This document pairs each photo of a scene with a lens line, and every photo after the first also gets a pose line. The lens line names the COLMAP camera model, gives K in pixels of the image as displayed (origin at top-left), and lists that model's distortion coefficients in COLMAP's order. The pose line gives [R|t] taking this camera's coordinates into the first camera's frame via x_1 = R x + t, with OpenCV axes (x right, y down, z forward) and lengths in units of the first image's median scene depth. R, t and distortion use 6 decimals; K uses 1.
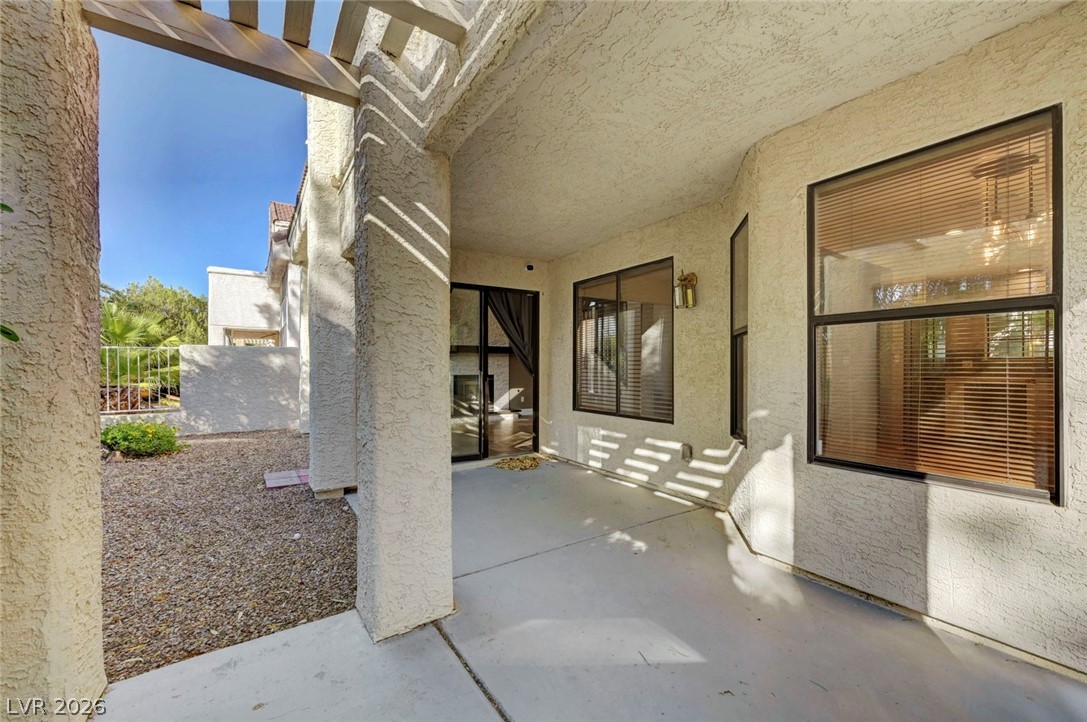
lens RADIAL K [[428.0, 0, 543.5], [0, 428.0, 361.0], [0, 0, 1]] dist [-0.018746, 0.000044]
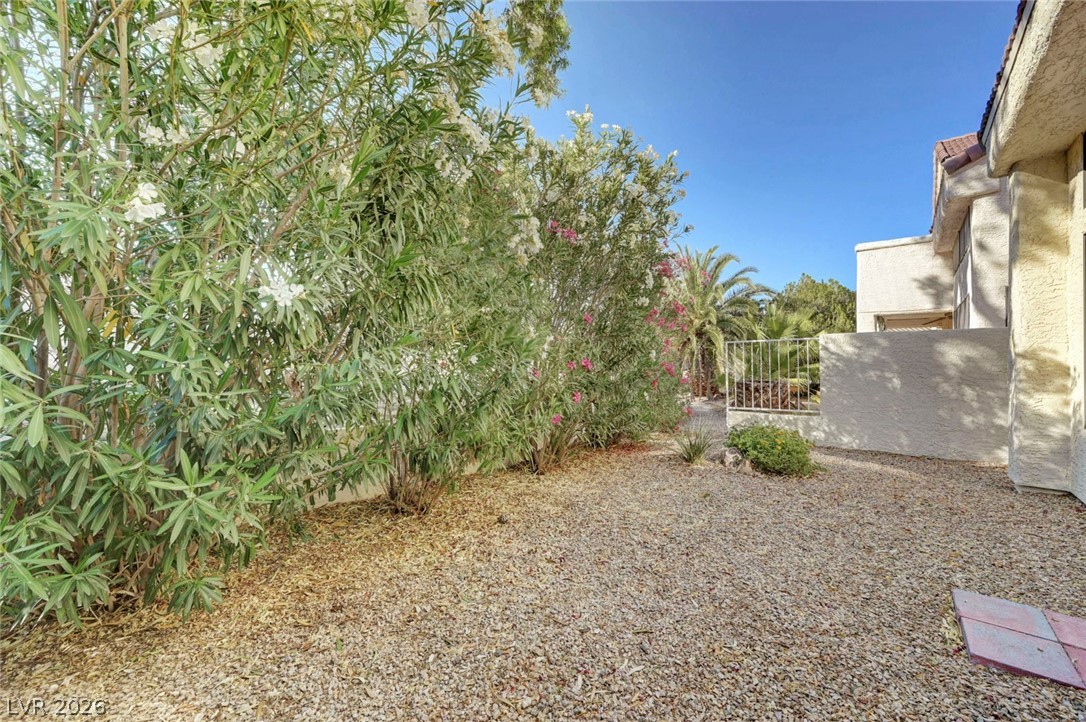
lens RADIAL K [[447.8, 0, 566.1], [0, 447.8, 368.0], [0, 0, 1]] dist [-0.001368, 0.000025]
pose [[0.312338, 0.010399, -0.949914, -0.116842], [0.011554, 0.999825, 0.014744, 0.005242], [0.949901, -0.015581, 0.312163, 0.158826]]
